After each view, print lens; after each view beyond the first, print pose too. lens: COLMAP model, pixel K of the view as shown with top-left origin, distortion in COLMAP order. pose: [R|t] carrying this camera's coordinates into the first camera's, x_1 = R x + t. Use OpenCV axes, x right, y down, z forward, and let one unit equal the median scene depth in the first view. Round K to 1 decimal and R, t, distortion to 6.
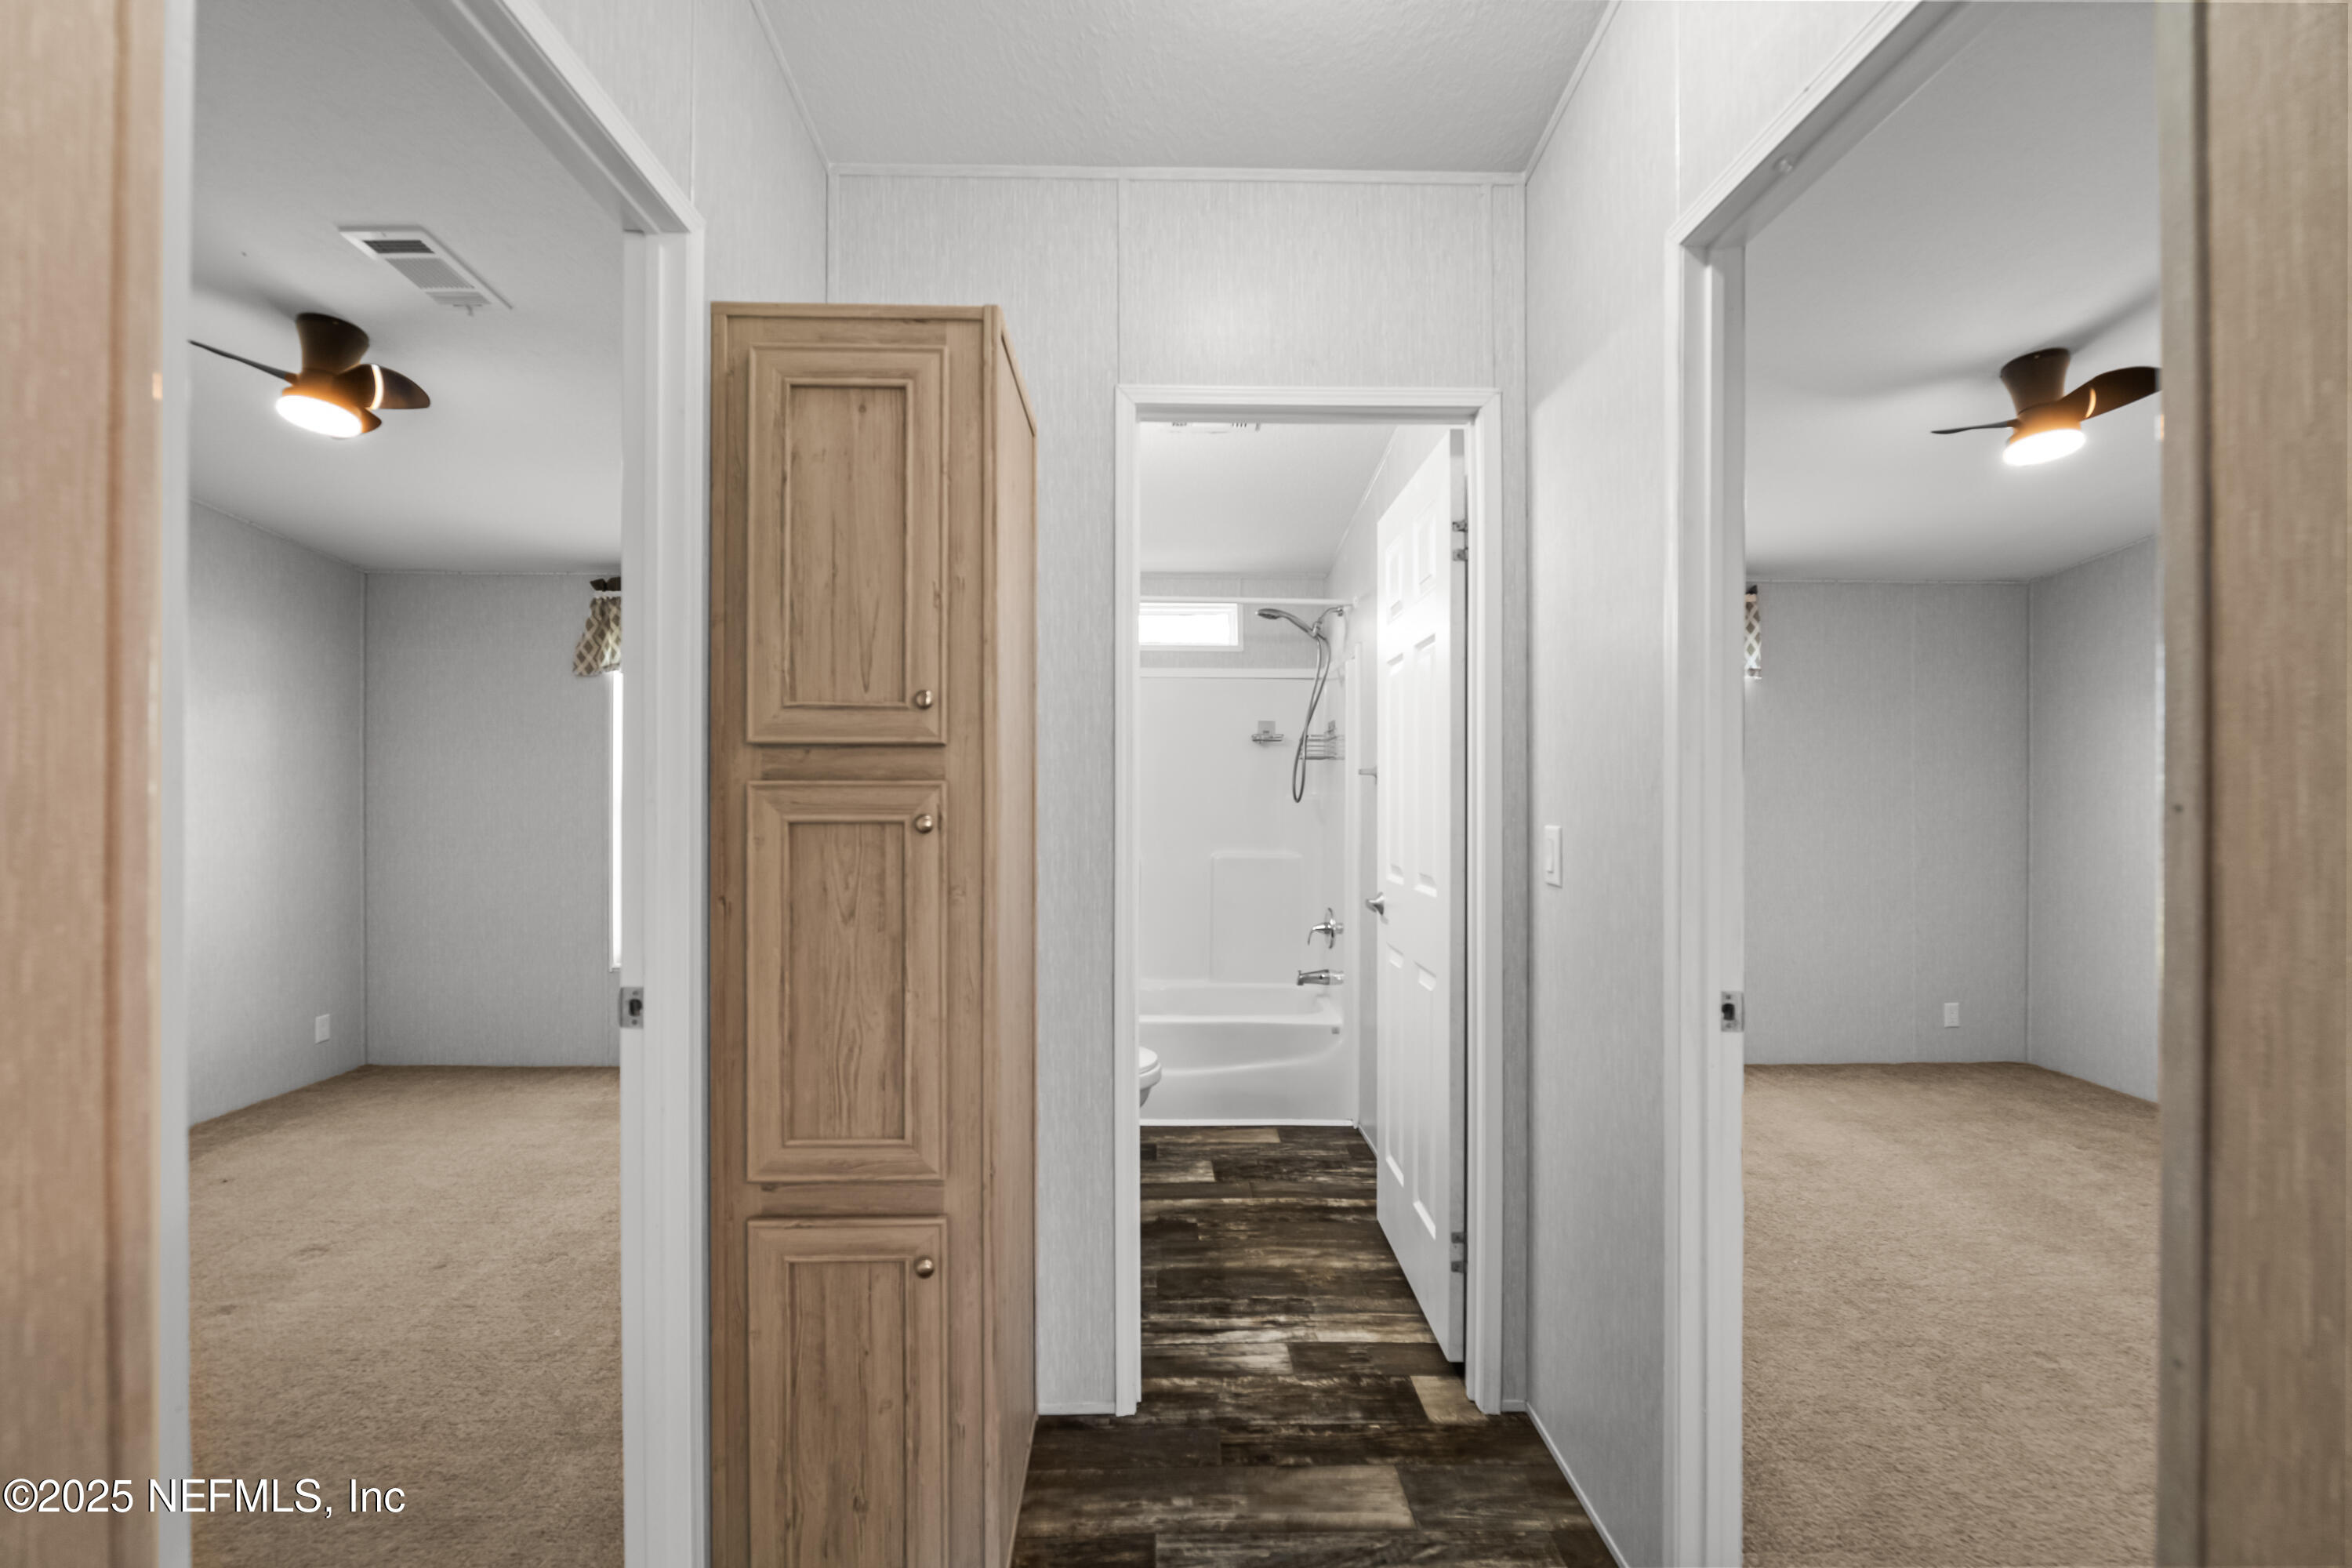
lens RADIAL K [[958.2, 0, 1171.0], [0, 958.2, 787.5], [0, 0, 1]] dist [-0.009183, 0.000819]
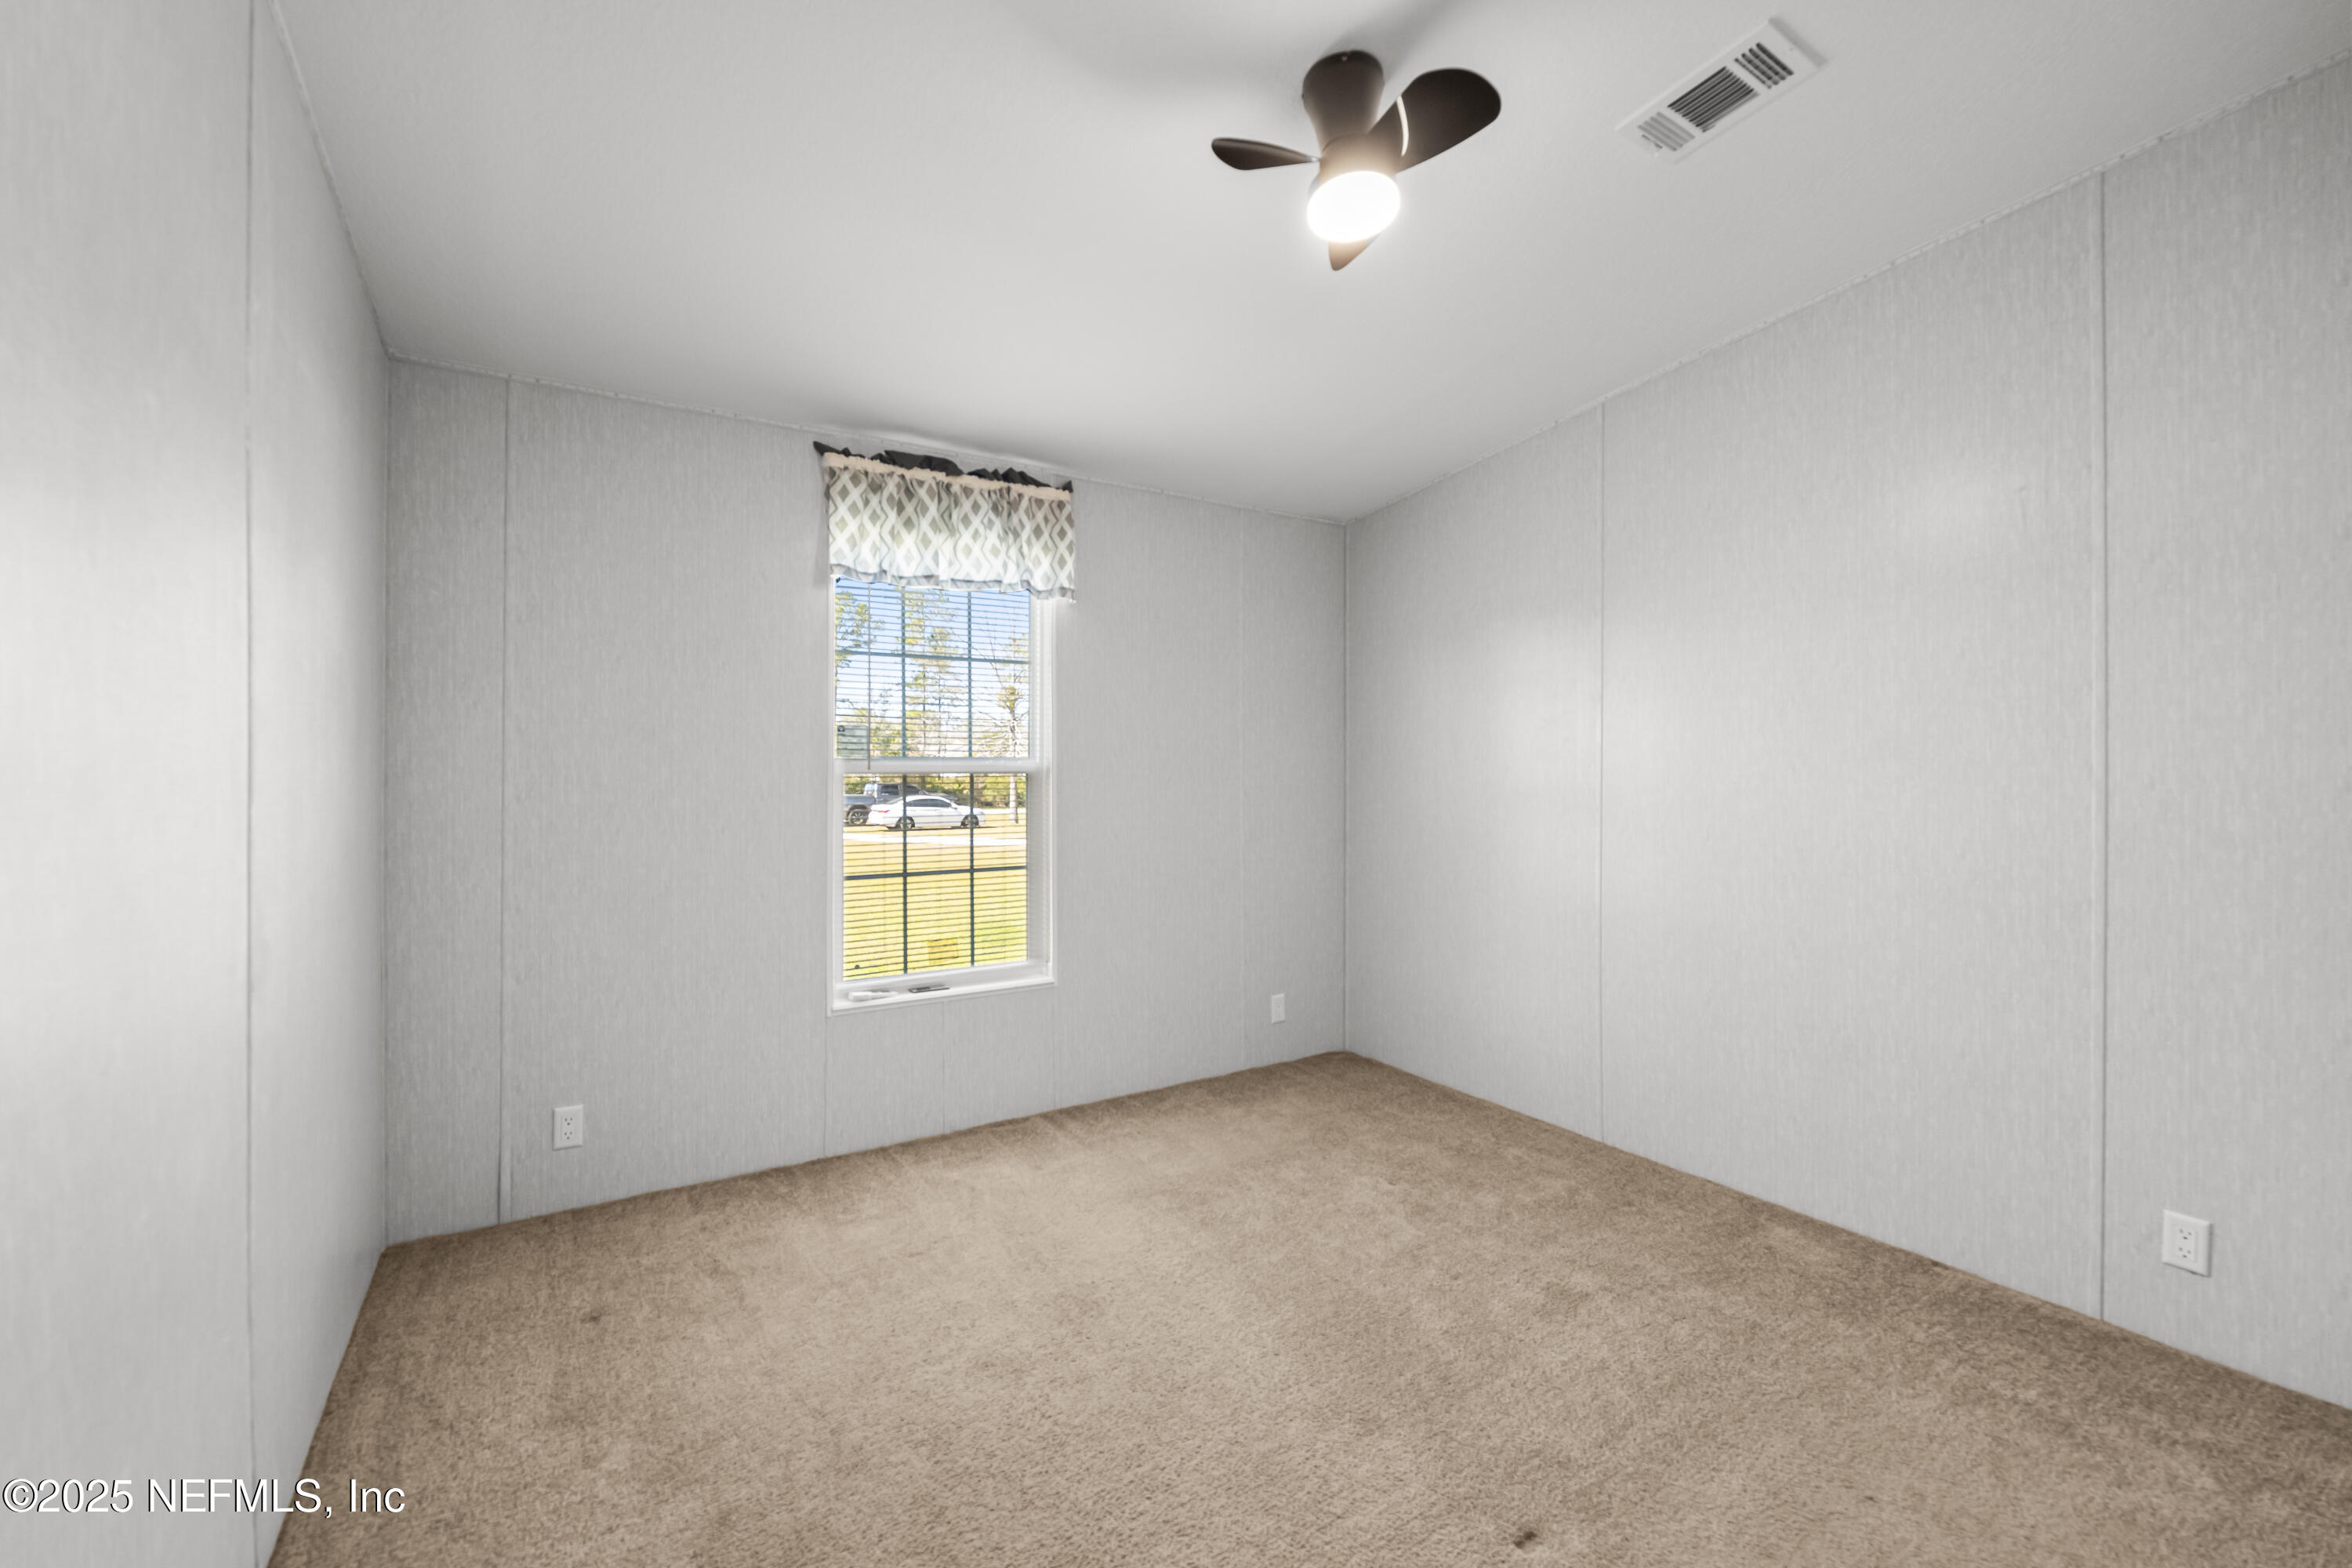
lens RADIAL K [[958.2, 0, 1171.0], [0, 958.2, 787.5], [0, 0, 1]] dist [-0.009183, 0.000819]
pose [[0.854985, -0.016501, 0.518390, 0.320690], [0.005557, 0.999728, 0.022658, 0.018825], [-0.518623, -0.016491, 0.854844, 0.343590]]
